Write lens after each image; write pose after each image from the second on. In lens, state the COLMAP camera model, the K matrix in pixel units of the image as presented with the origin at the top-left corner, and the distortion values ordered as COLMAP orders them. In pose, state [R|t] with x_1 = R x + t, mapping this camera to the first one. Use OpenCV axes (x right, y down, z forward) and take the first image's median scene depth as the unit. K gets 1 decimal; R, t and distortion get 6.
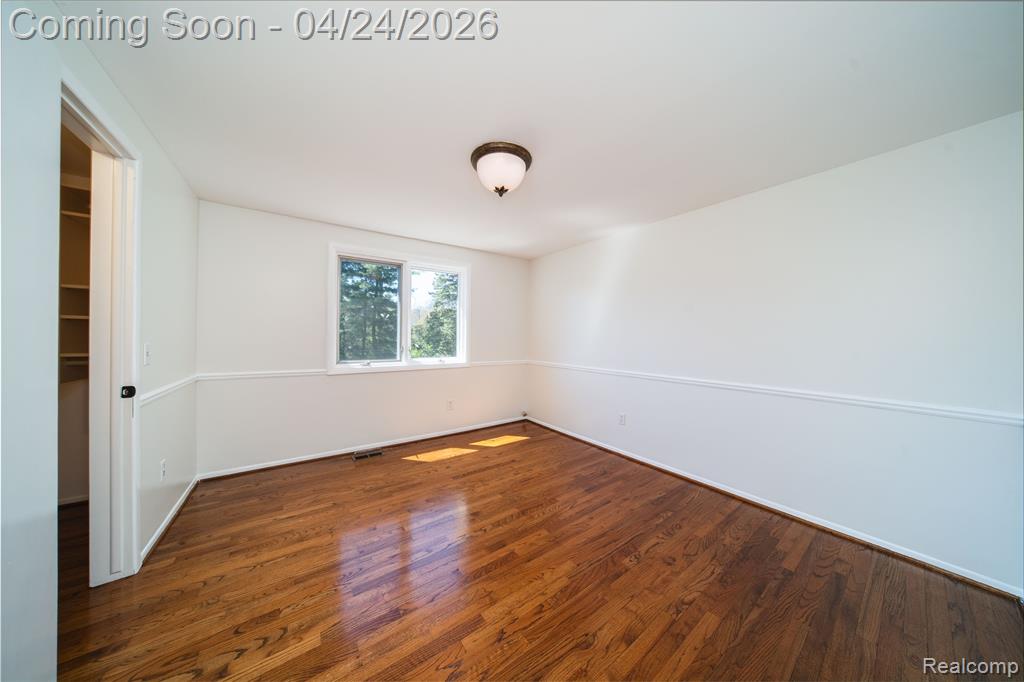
lens RADIAL K [[300.7, 0, 505.1], [0, 300.7, 340.4], [0, 0, 1]] dist [0.000106, 0.000062]
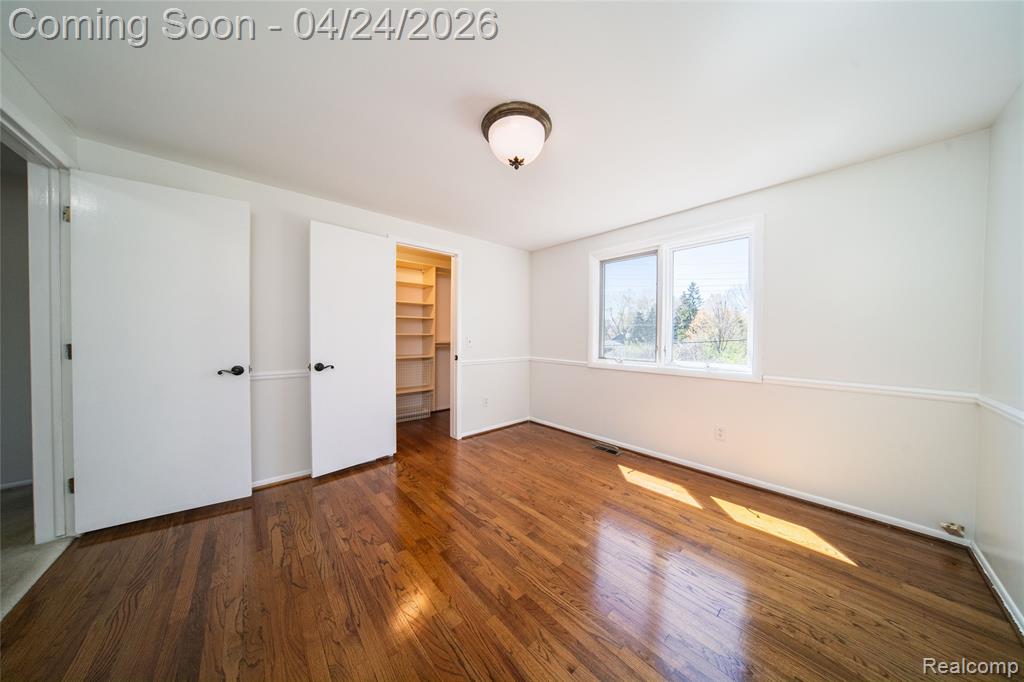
lens RADIAL K [[300.7, 0, 505.1], [0, 300.7, 340.4], [0, 0, 1]] dist [0.000106, 0.000062]
pose [[0.107121, -0.002540, -0.994243, 0.551719], [-0.001031, 0.999996, -0.002666, 0.015594], [0.994245, 0.001310, 0.107118, 0.575753]]
